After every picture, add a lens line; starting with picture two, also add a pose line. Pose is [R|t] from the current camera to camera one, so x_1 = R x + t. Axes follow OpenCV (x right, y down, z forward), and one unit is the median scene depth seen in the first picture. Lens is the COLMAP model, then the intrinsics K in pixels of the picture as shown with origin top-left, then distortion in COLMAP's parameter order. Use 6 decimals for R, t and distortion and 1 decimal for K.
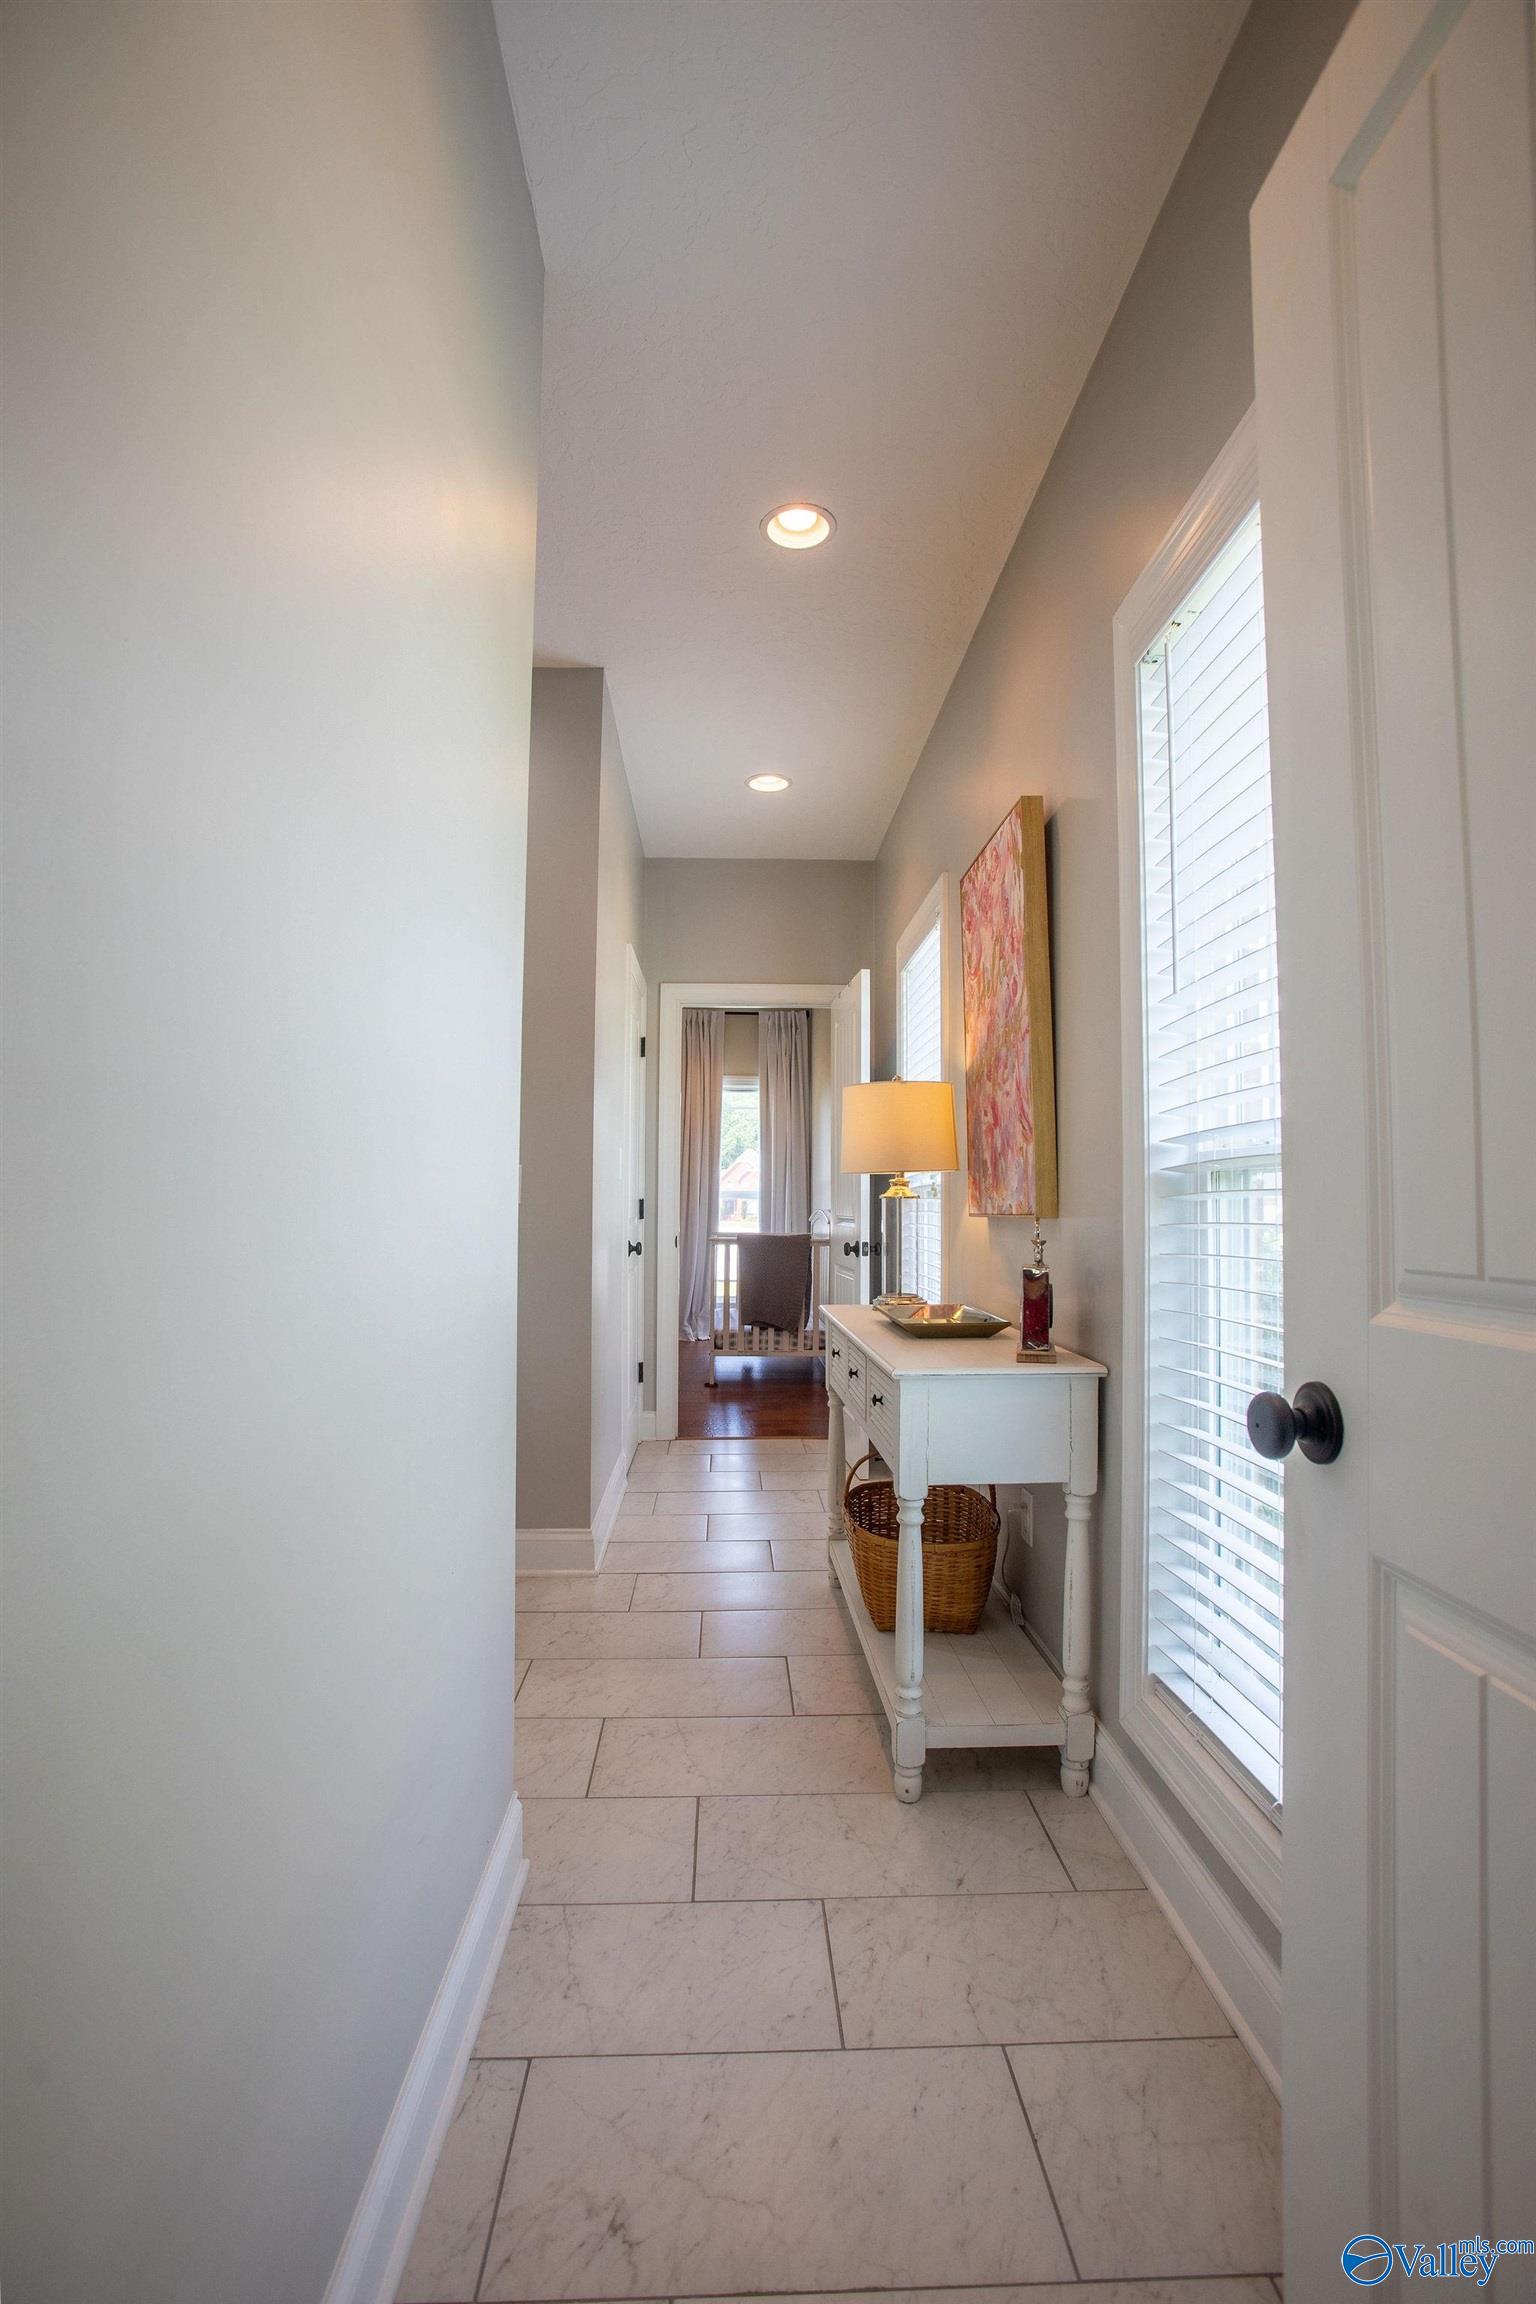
lens RADIAL K [[1062.0, 0, 768.0], [0, 1062.0, 1152.0], [0, 0, 1]] dist [-0.095922, 0.036887]
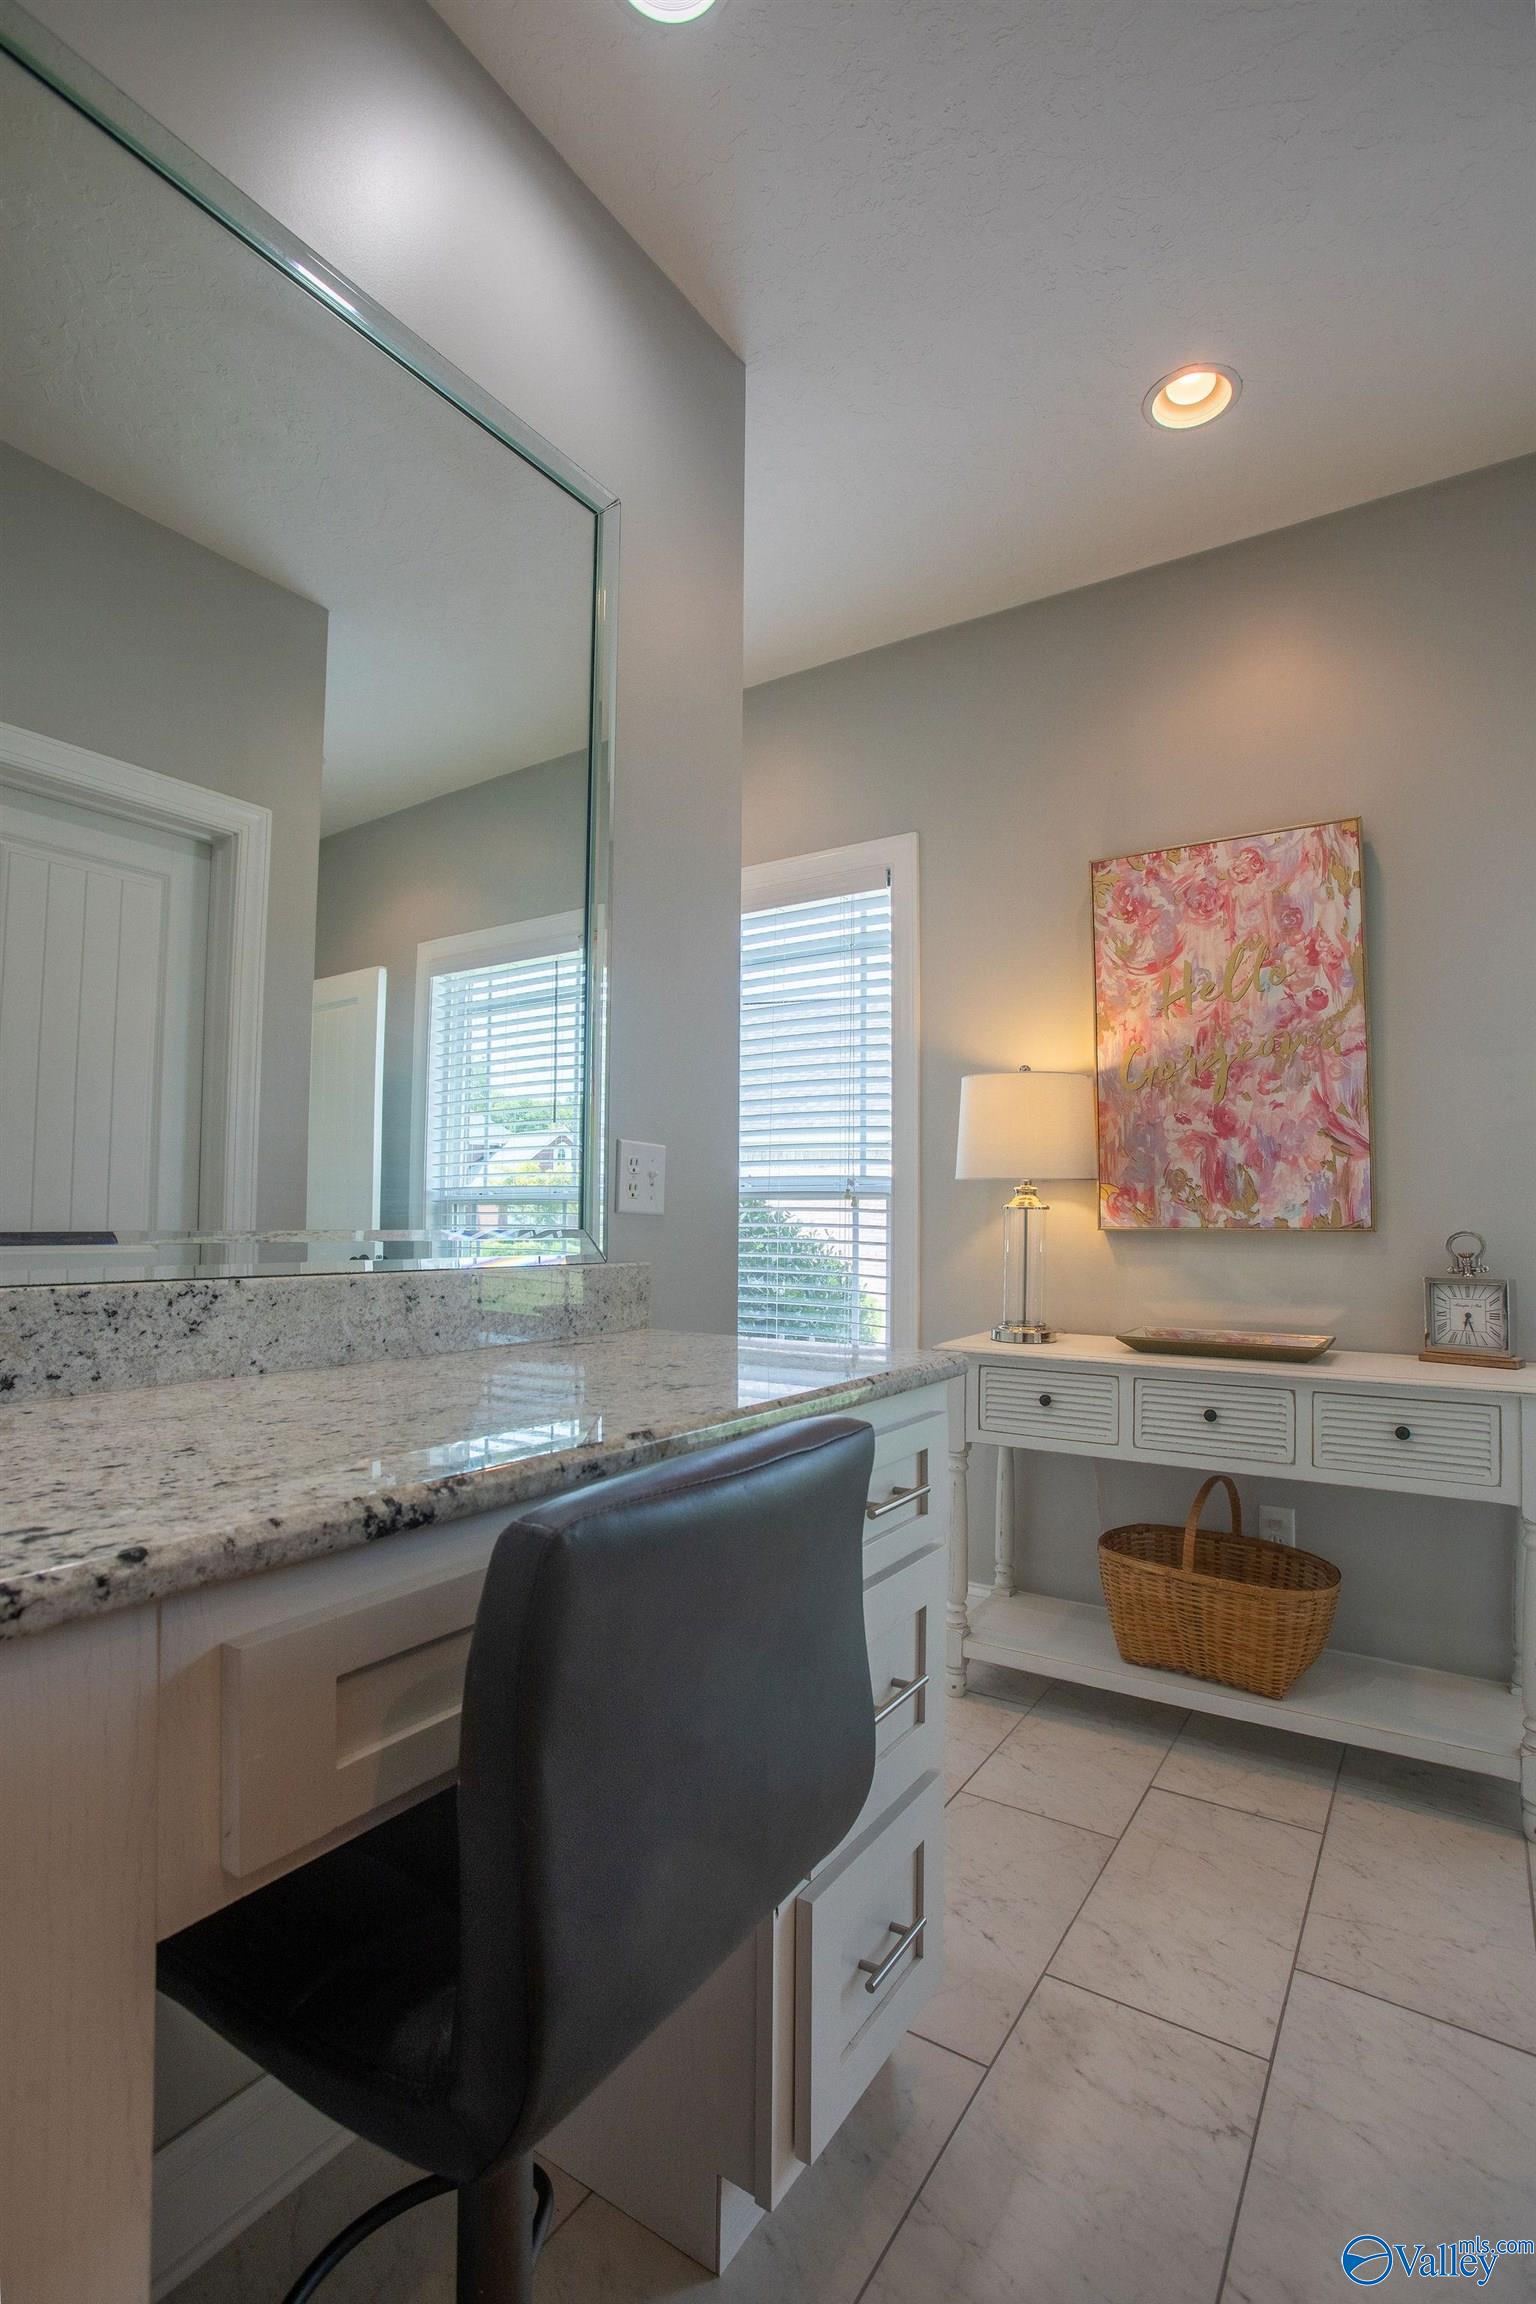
lens RADIAL K [[1062.0, 0, 768.0], [0, 1062.0, 1152.0], [0, 0, 1]] dist [-0.095922, 0.036887]
pose [[0.589067, 0.047333, 0.806696, -0.827451], [-0.047211, 0.998594, -0.024118, 0.034288], [-0.806704, -0.023877, 0.590474, 0.807096]]
